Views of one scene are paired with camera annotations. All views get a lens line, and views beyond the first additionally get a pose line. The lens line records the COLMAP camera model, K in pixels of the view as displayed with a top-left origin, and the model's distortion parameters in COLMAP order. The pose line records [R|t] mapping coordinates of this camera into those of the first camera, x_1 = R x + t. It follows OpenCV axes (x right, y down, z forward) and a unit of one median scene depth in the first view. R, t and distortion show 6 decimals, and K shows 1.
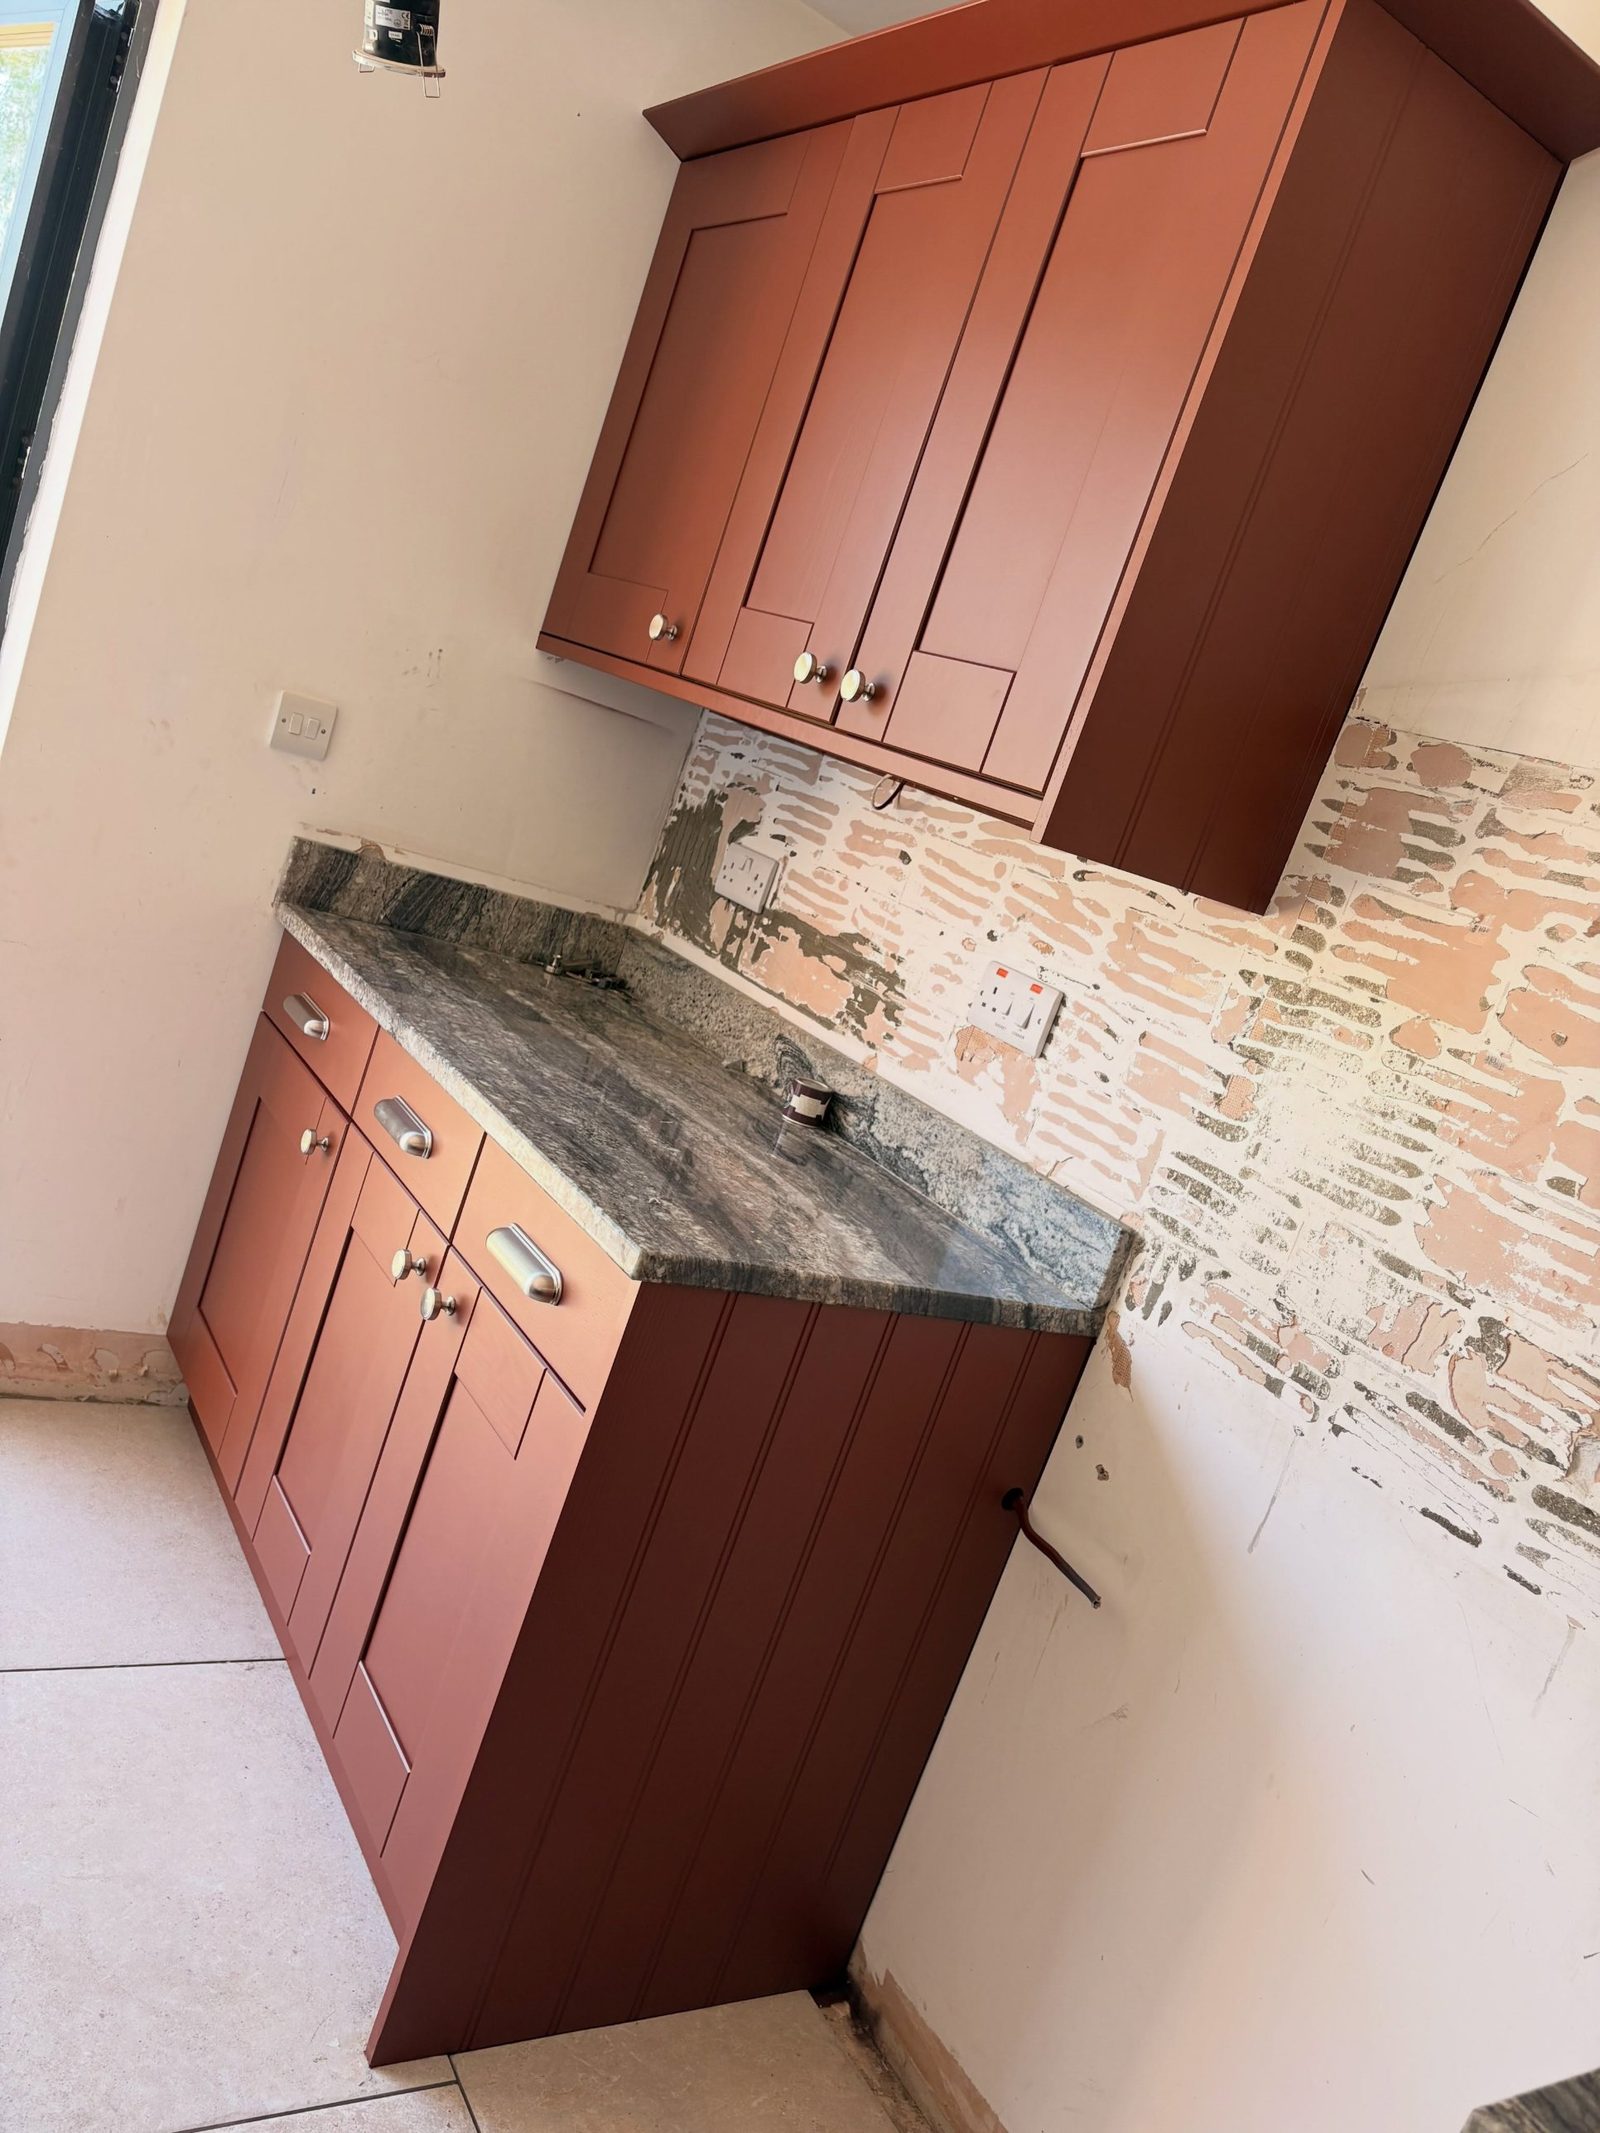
lens RADIAL K [[1614.0, 0, 780.2], [0, 1614.0, 1067.9], [0, 0, 1]] dist [0.021561, -0.015434]
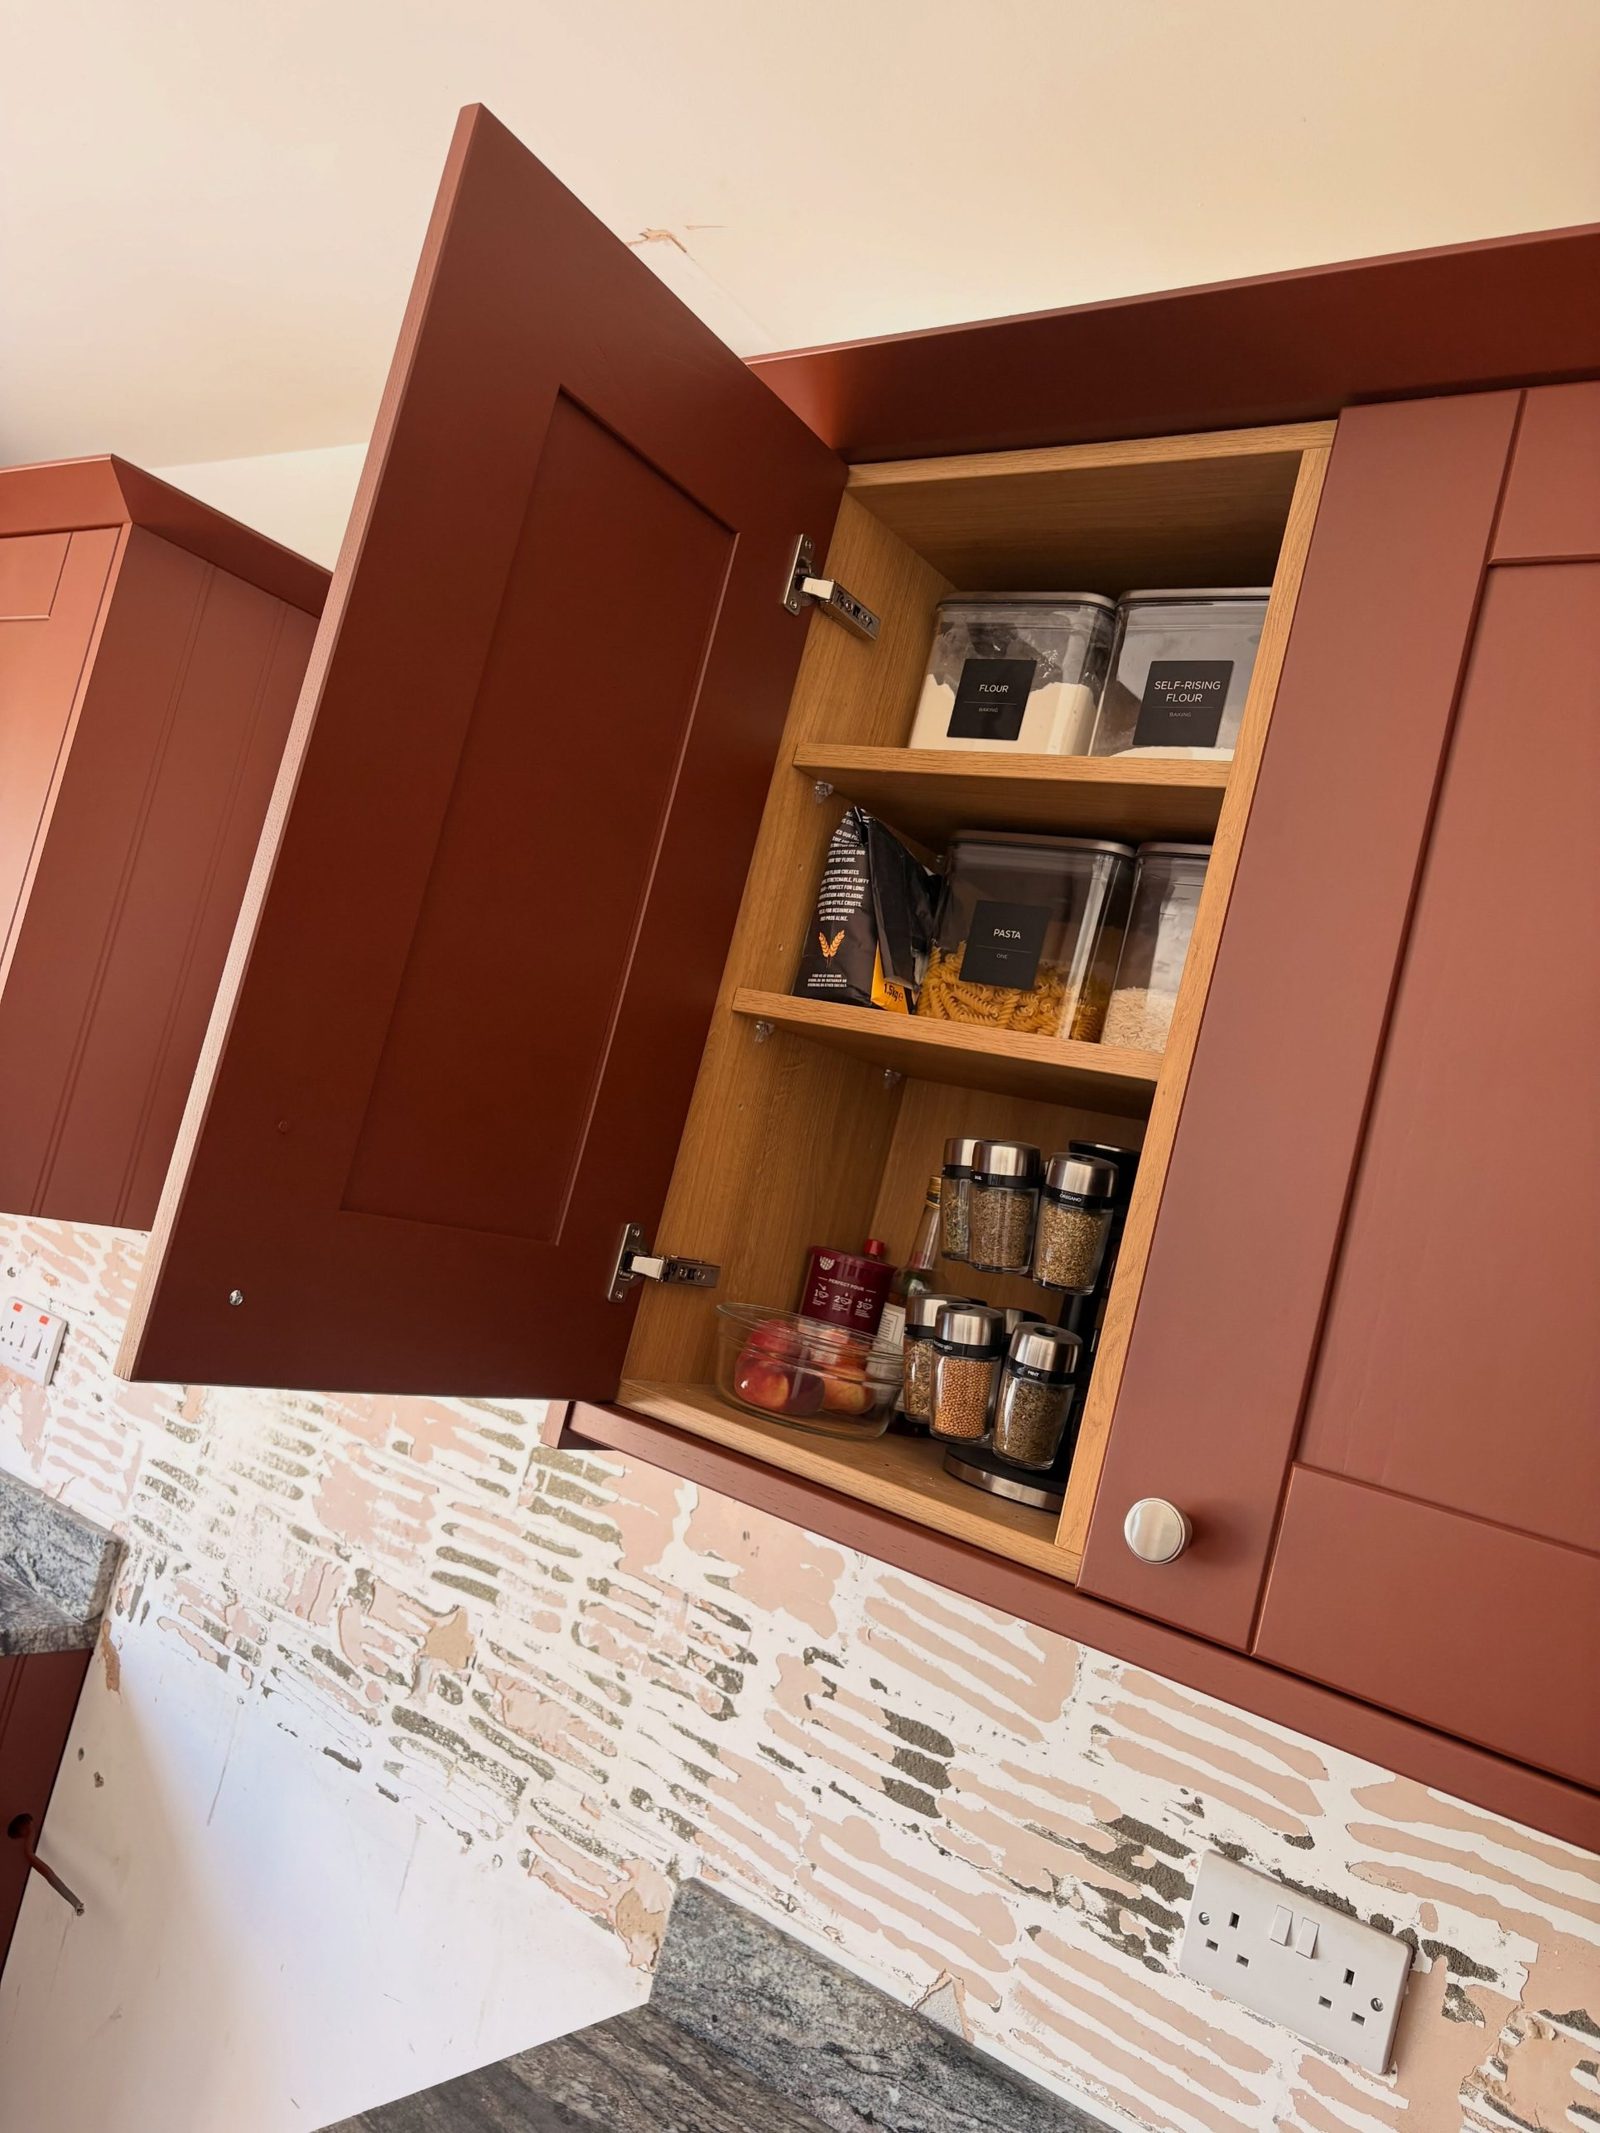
lens RADIAL K [[1614.0, 0, 803.9], [0, 1614.0, 1064.8], [0, 0, 1]] dist [0.021561, -0.015434]
pose [[0.921002, -0.074069, 0.382450, 0.200218], [0.133803, 0.982177, -0.132003, -0.005553], [-0.365857, 0.172749, 0.914498, -0.175780]]
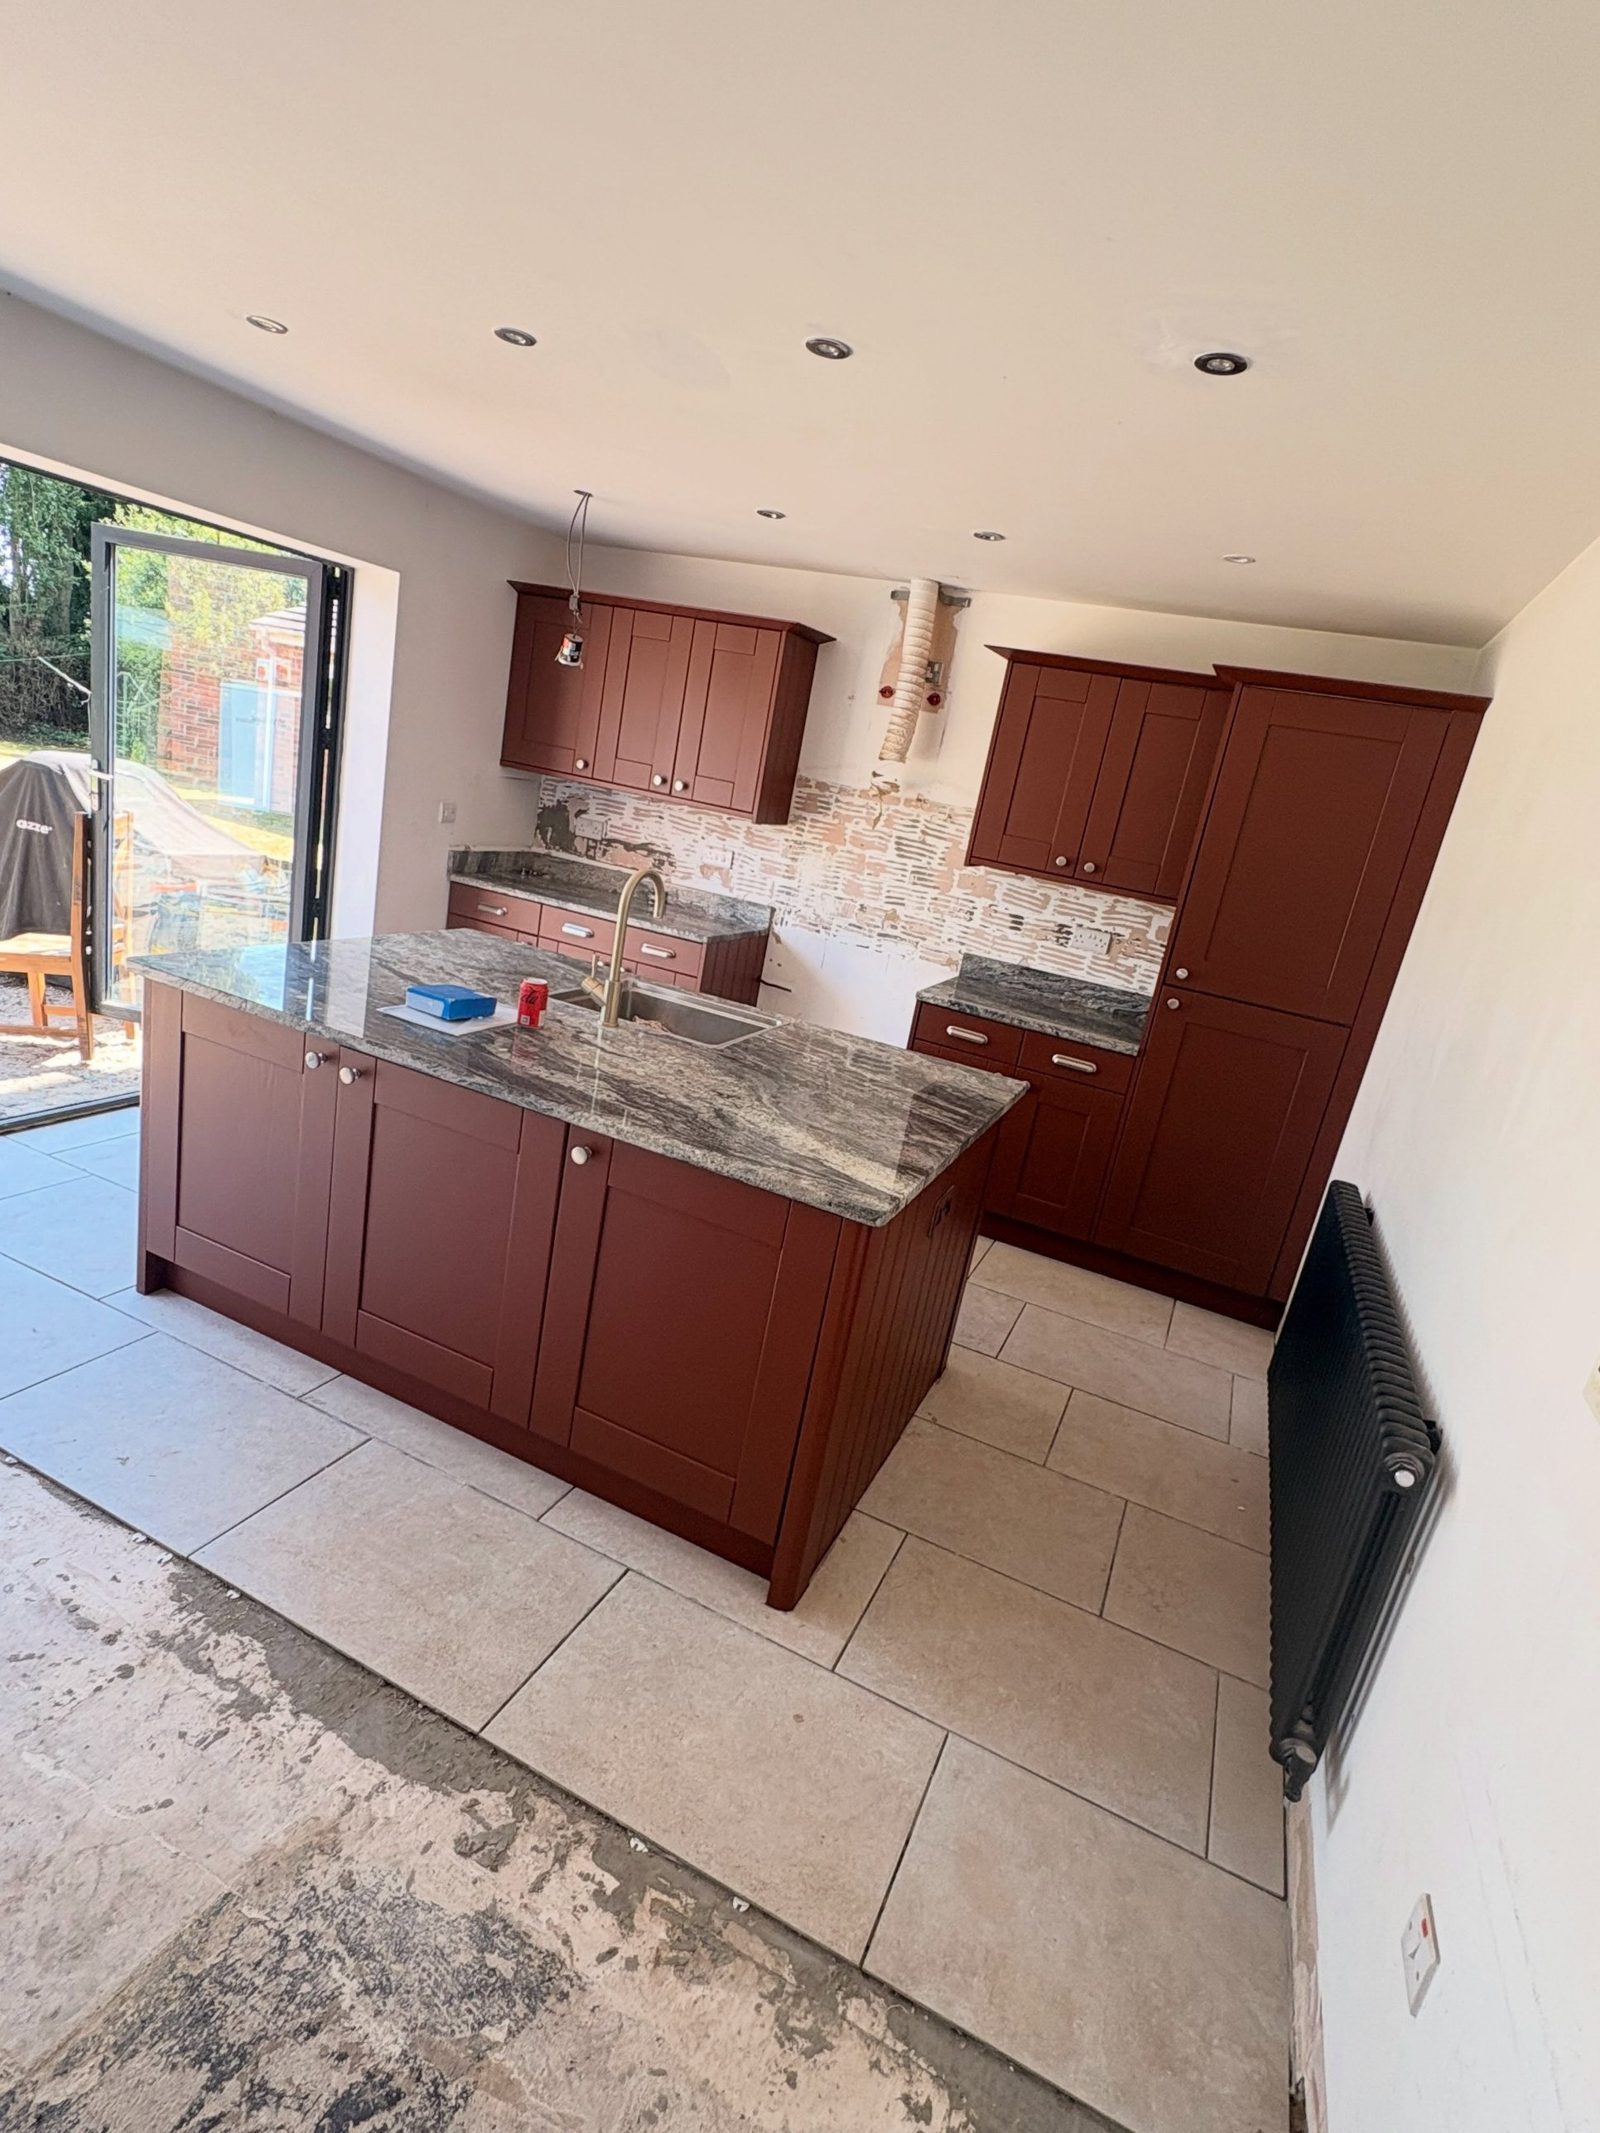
lens RADIAL K [[1077.9, 0, 801.1], [0, 1077.9, 1057.9], [0, 0, 1]] dist [-0.001755, -0.000128]
pose [[0.816813, -0.320722, 0.479536, -0.934416], [0.201101, 0.937379, 0.284392, -0.244901], [-0.540717, -0.135860, 0.830161, -1.101515]]
